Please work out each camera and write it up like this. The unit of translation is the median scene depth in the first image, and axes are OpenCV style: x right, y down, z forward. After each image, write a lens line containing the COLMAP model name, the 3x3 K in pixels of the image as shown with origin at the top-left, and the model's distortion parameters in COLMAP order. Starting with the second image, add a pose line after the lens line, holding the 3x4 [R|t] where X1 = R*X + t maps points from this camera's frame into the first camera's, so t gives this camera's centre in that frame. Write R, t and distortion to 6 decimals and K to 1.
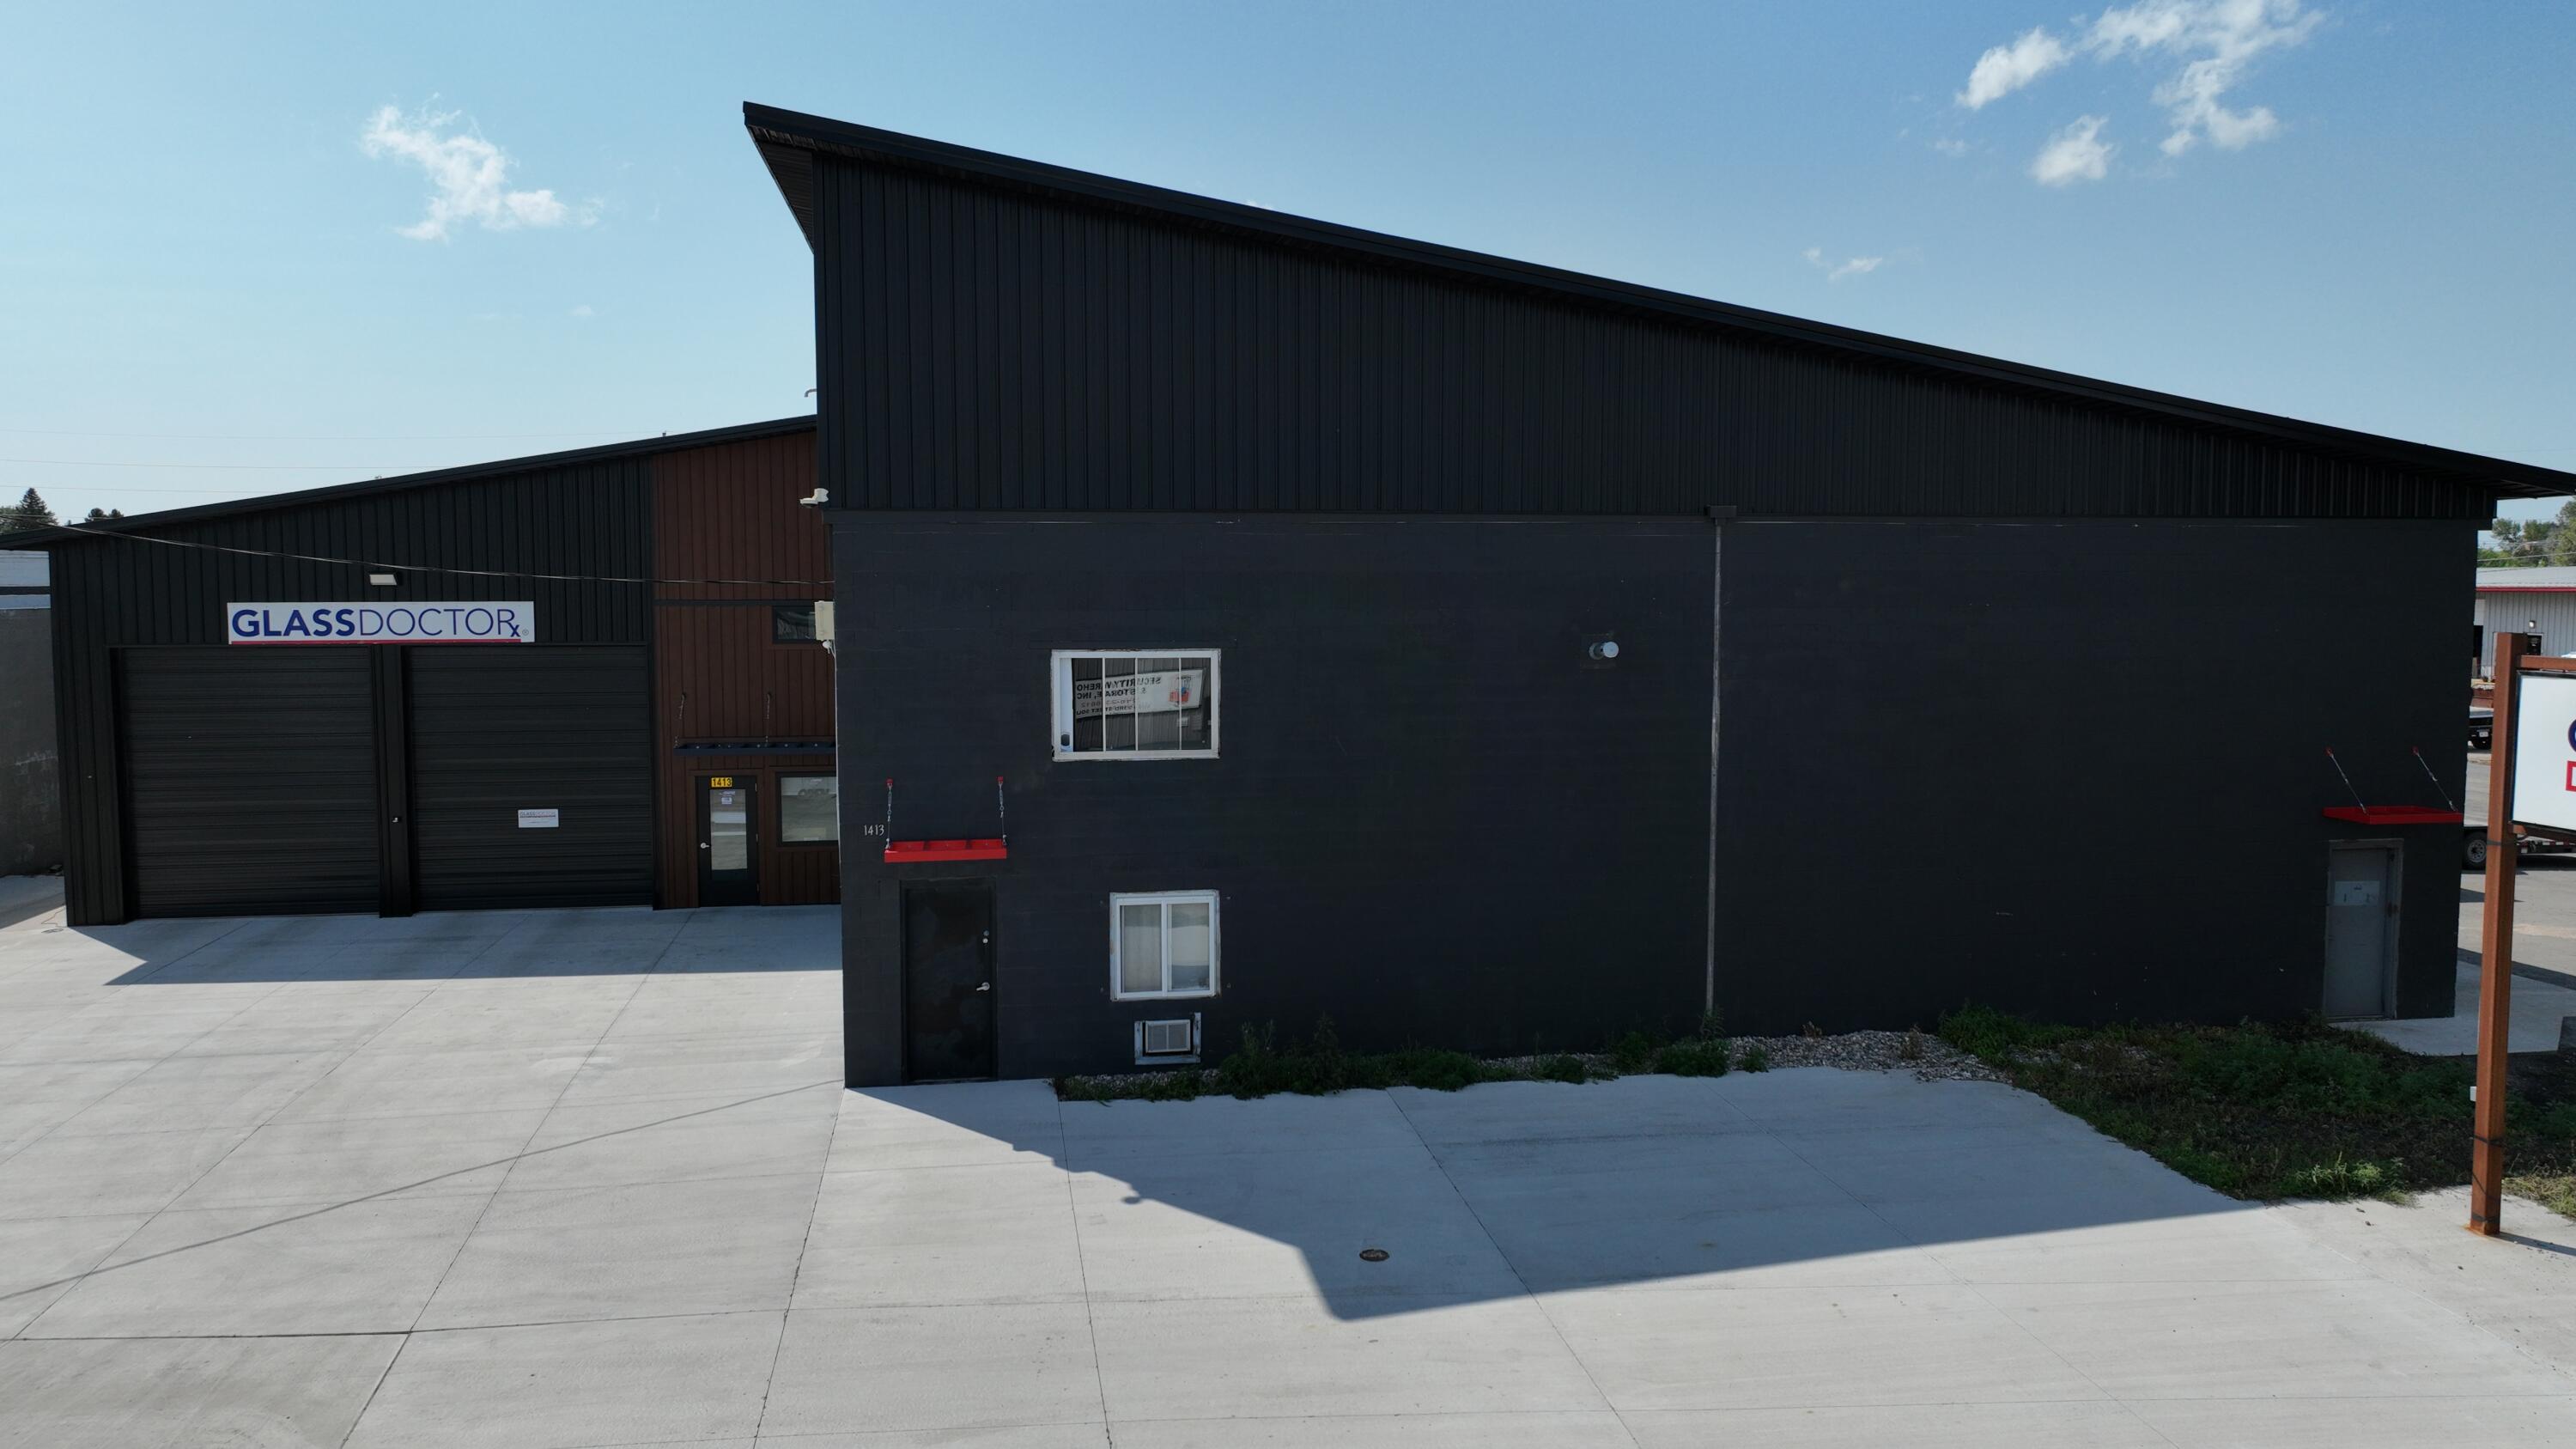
lens RADIAL K [[1790.6, 0, 1281.1], [0, 1790.6, 709.9], [0, 0, 1]] dist [0.006060, 0.004426]
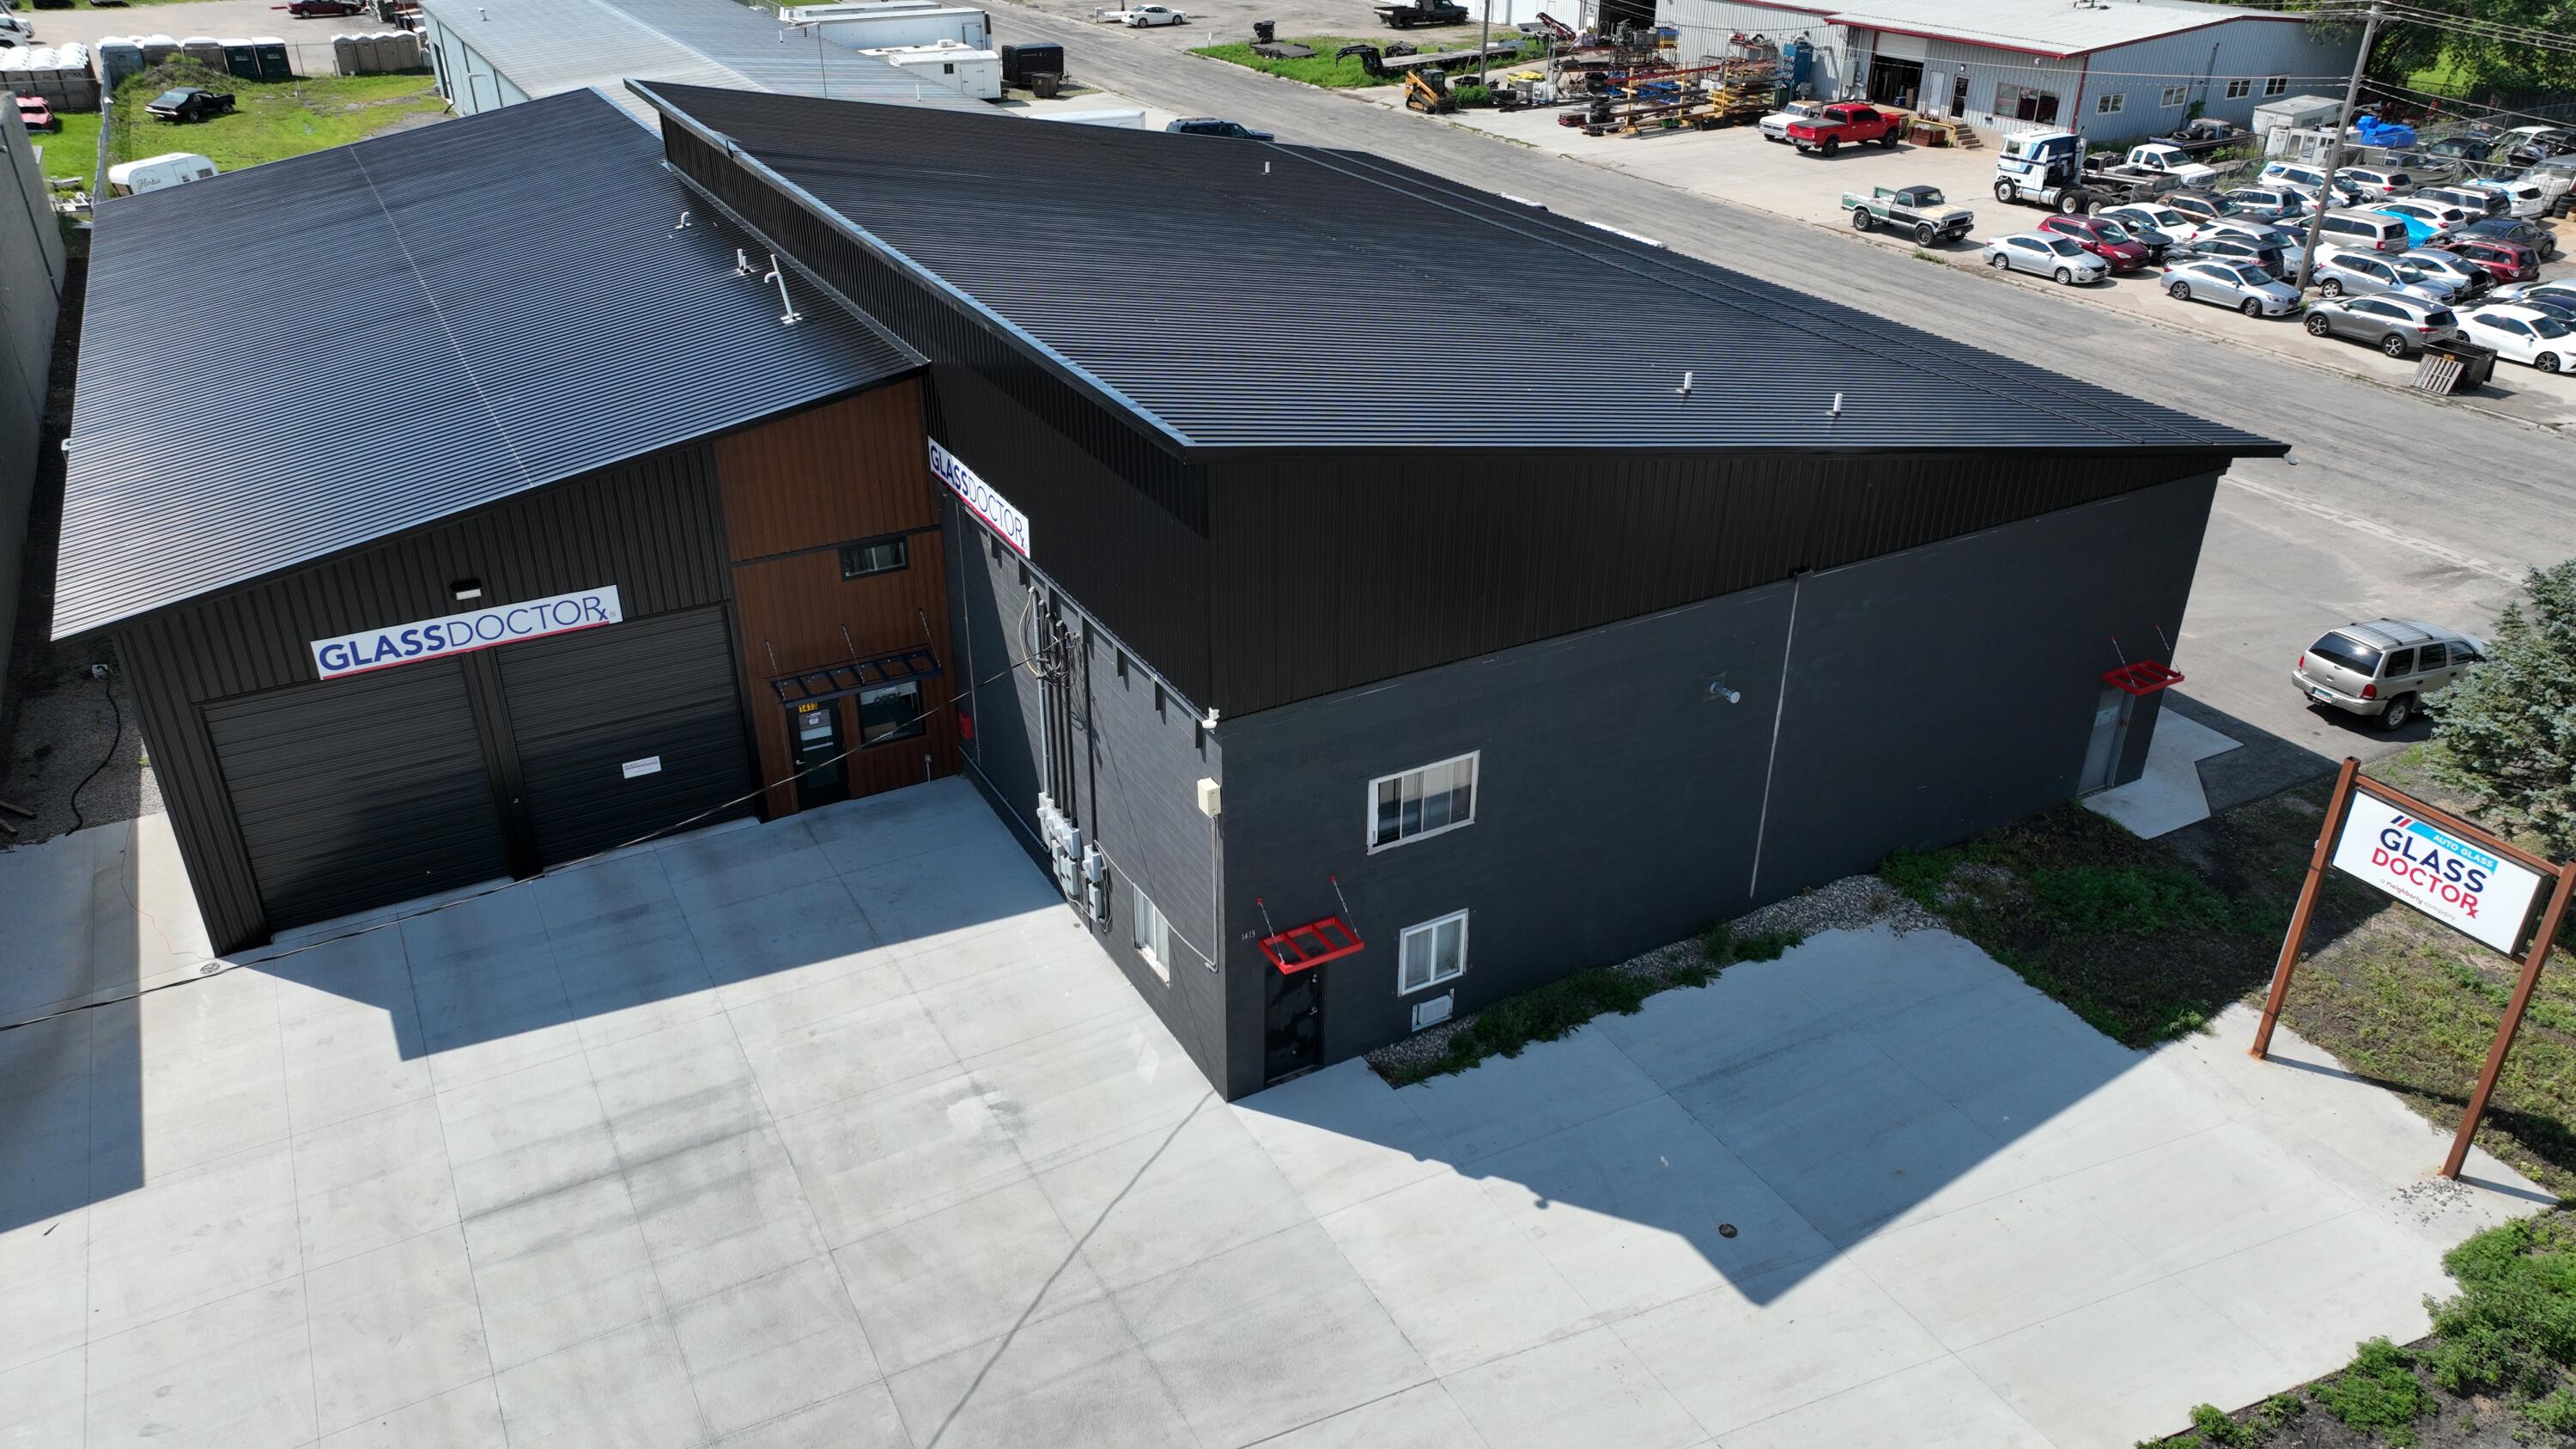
lens RADIAL K [[1790.6, 0, 1281.1], [0, 1790.6, 709.9], [0, 0, 1]] dist [0.006060, 0.004426]
pose [[0.941953, -0.152658, 0.299031, -0.547588], [0.021670, 0.916439, 0.399588, -0.576086], [-0.335044, -0.369913, 0.866550, -0.058924]]
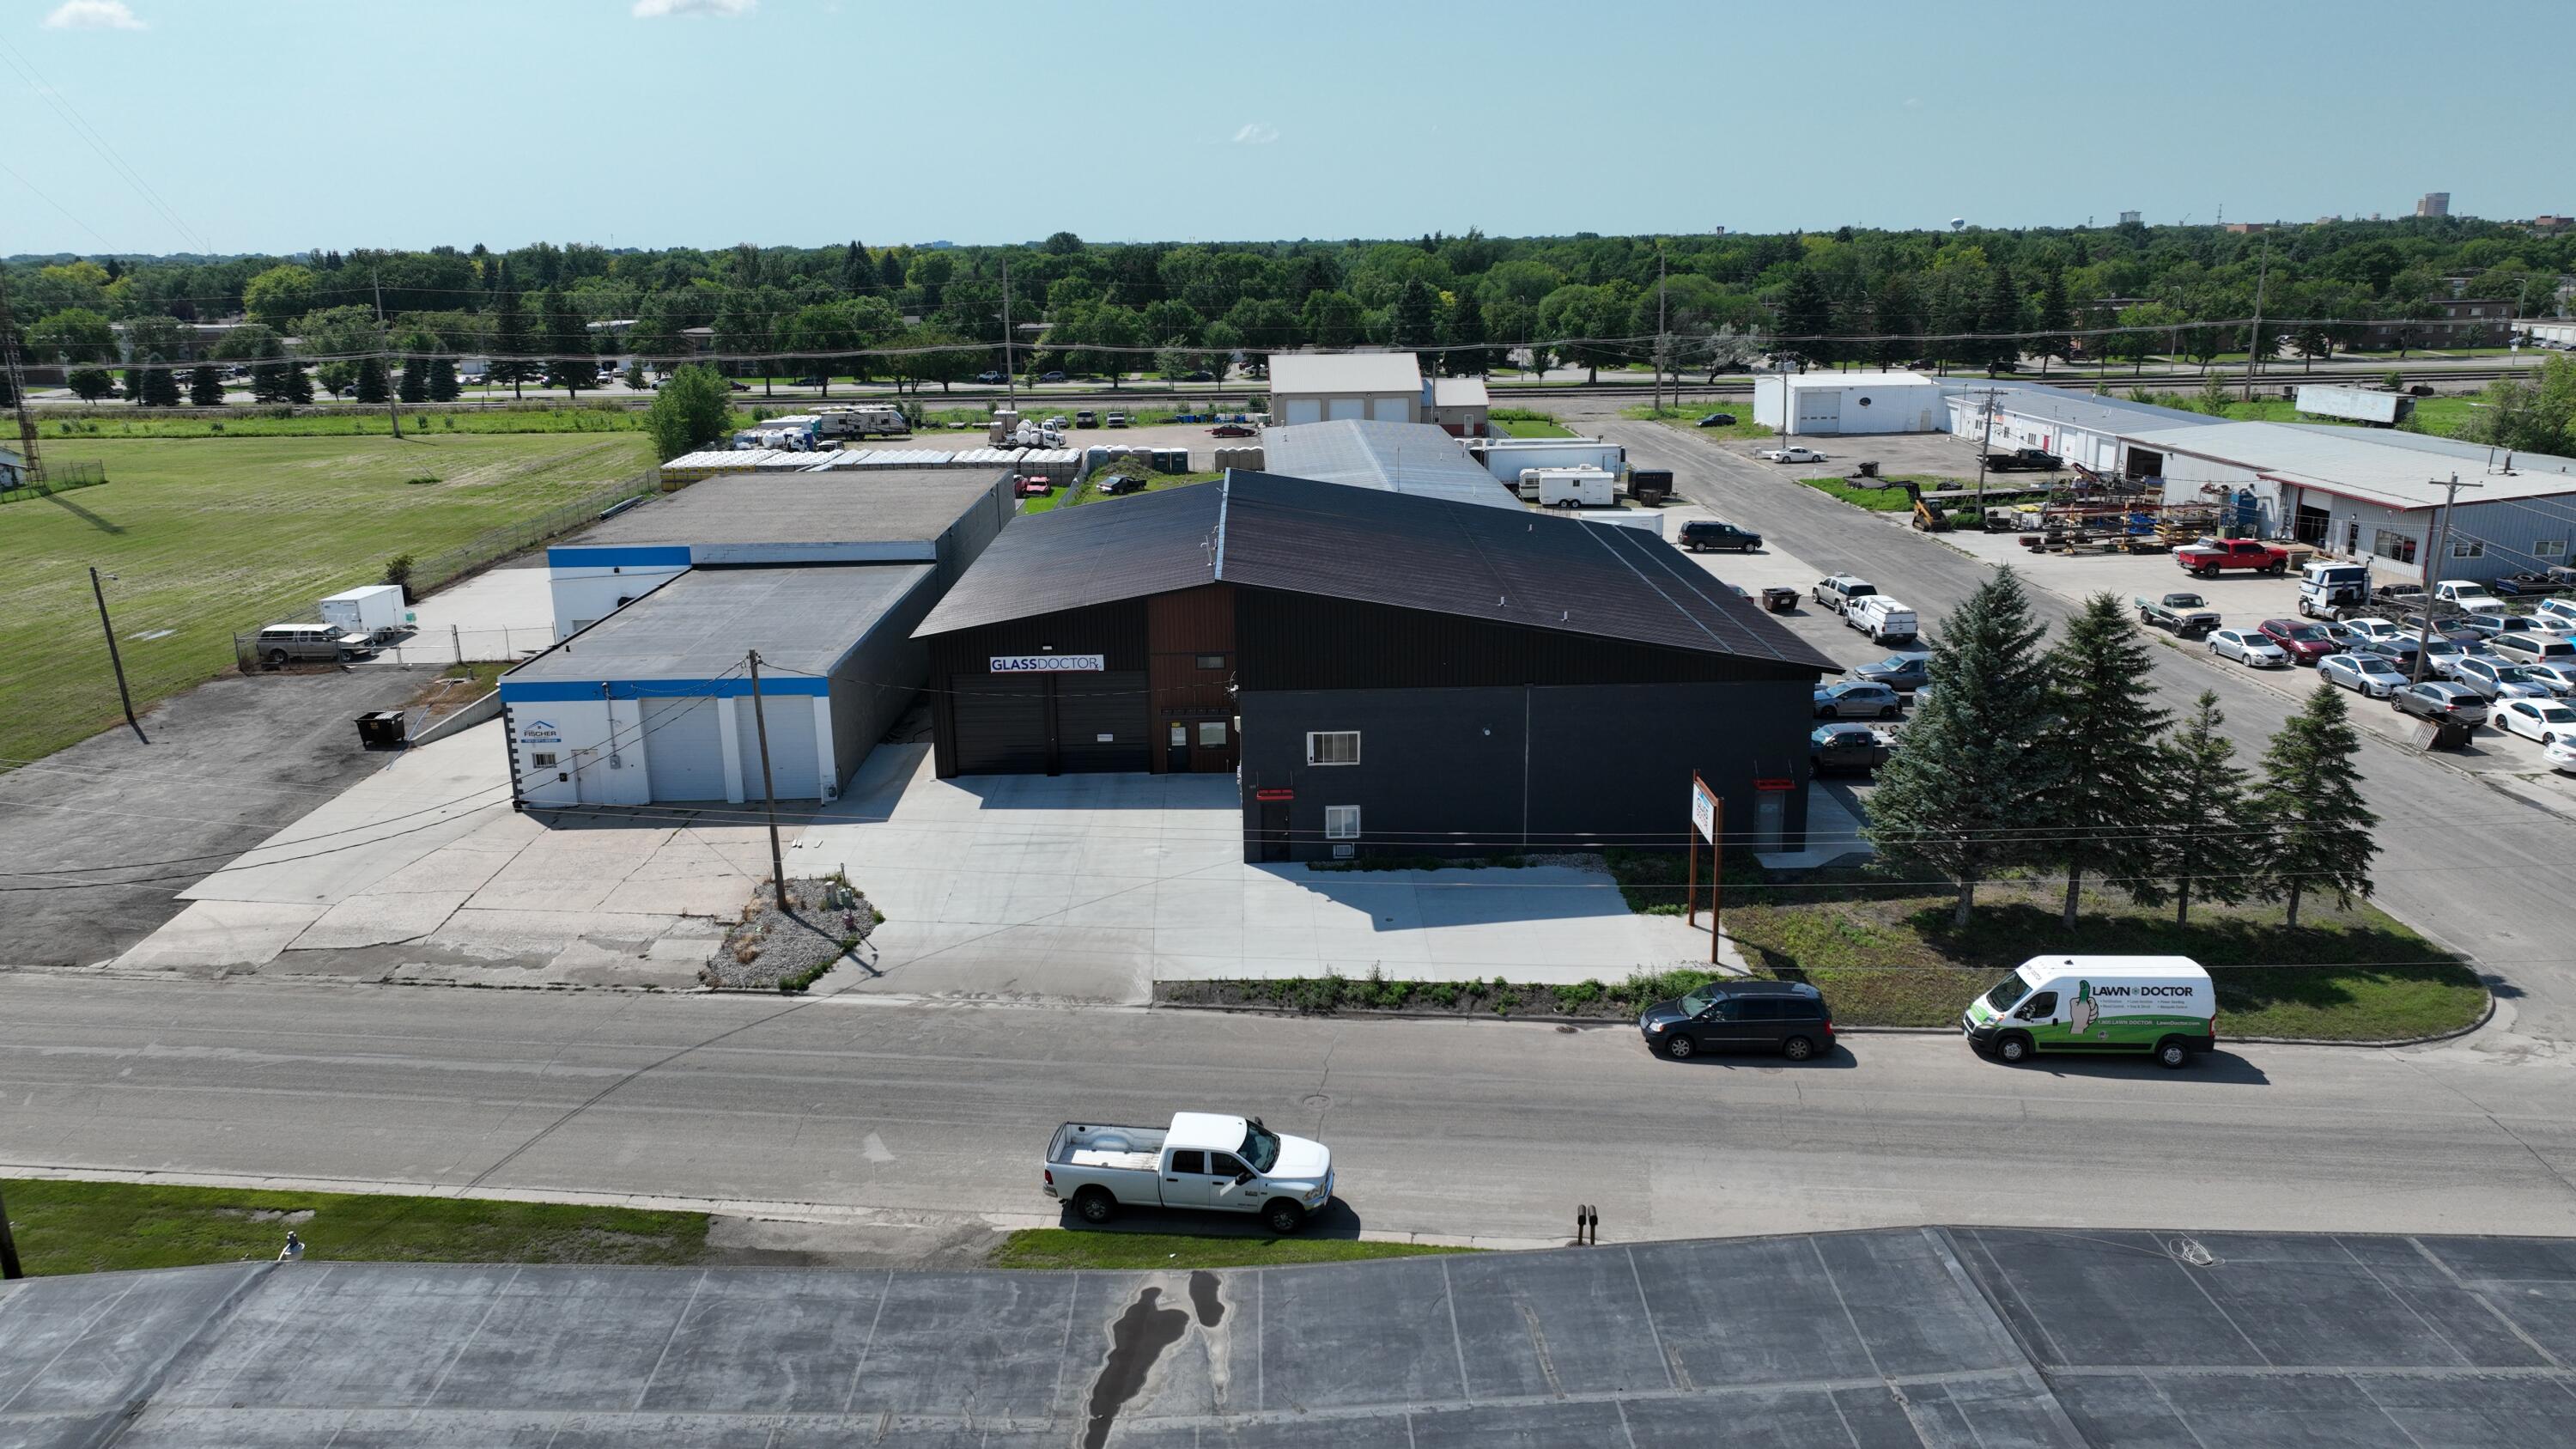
lens RADIAL K [[1745.2, 0, 1288.0], [0, 1745.2, 724.5], [0, 0, 1]] dist [0.003730, 0.001550]
pose [[0.989760, 0.022663, -0.140932, 0.268324], [0.004567, 0.981782, 0.189956, -0.620936], [0.142669, -0.188655, 0.971625, -1.964586]]
